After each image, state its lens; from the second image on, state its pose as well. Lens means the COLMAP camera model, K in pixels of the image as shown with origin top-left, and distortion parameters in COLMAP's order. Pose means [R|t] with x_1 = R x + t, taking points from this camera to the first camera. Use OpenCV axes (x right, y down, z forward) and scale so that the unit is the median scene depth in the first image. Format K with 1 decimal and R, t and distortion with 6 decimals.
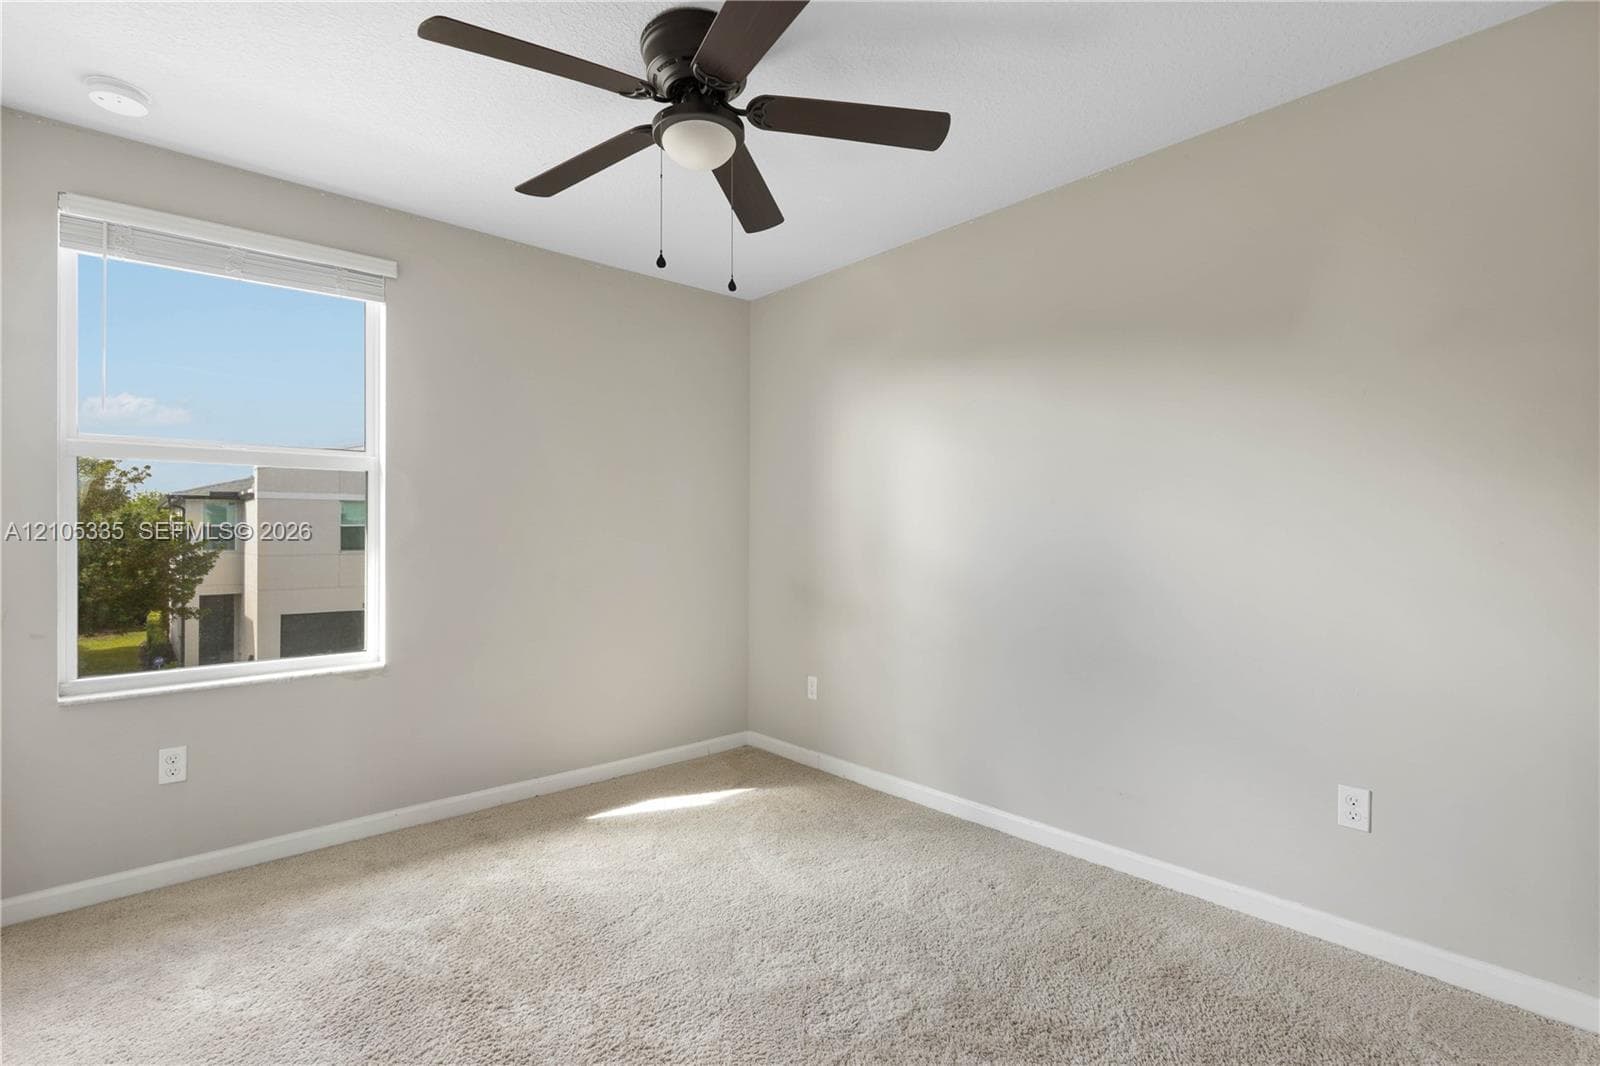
lens RADIAL K [[751.4, 0, 800.0], [0, 751.4, 533.0], [0, 0, 1]] dist [0.001481, -0.000745]
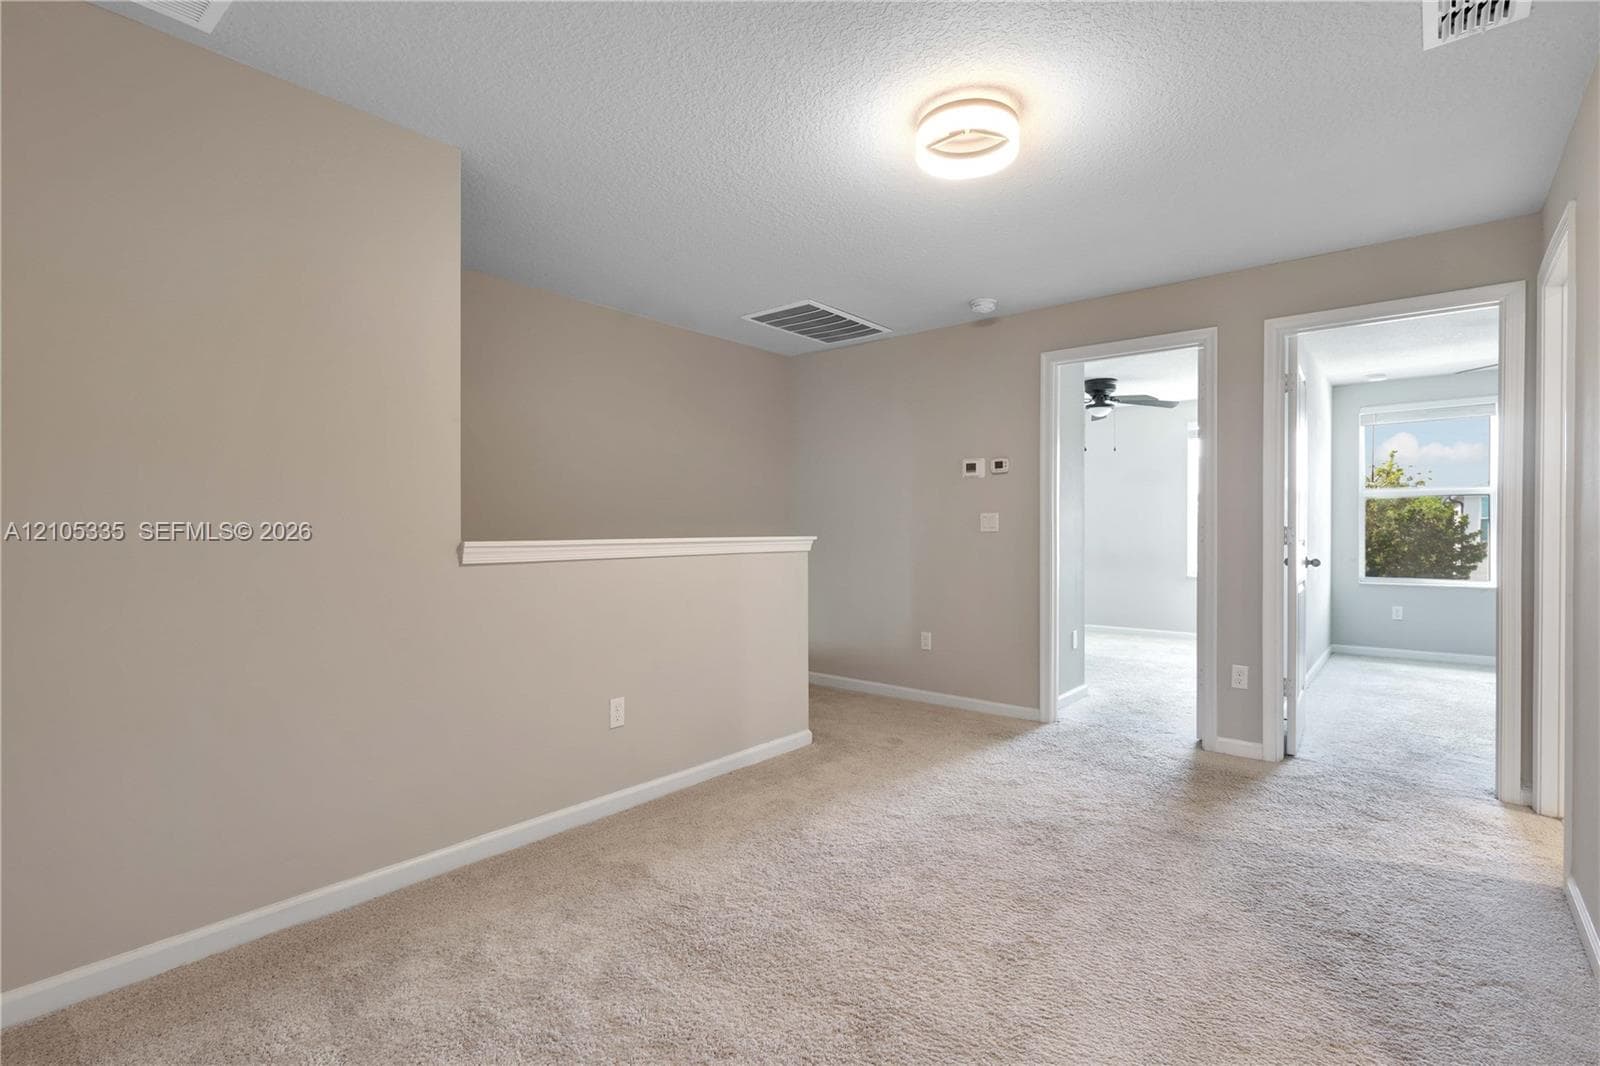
lens RADIAL K [[751.4, 0, 800.0], [0, 751.4, 533.0], [0, 0, 1]] dist [0.001481, -0.000745]
pose [[0.149400, 0.009233, -0.988734, 0.243402], [0.001967, 0.999952, 0.009635, -0.000567], [0.988775, -0.003384, 0.149374, -0.244821]]
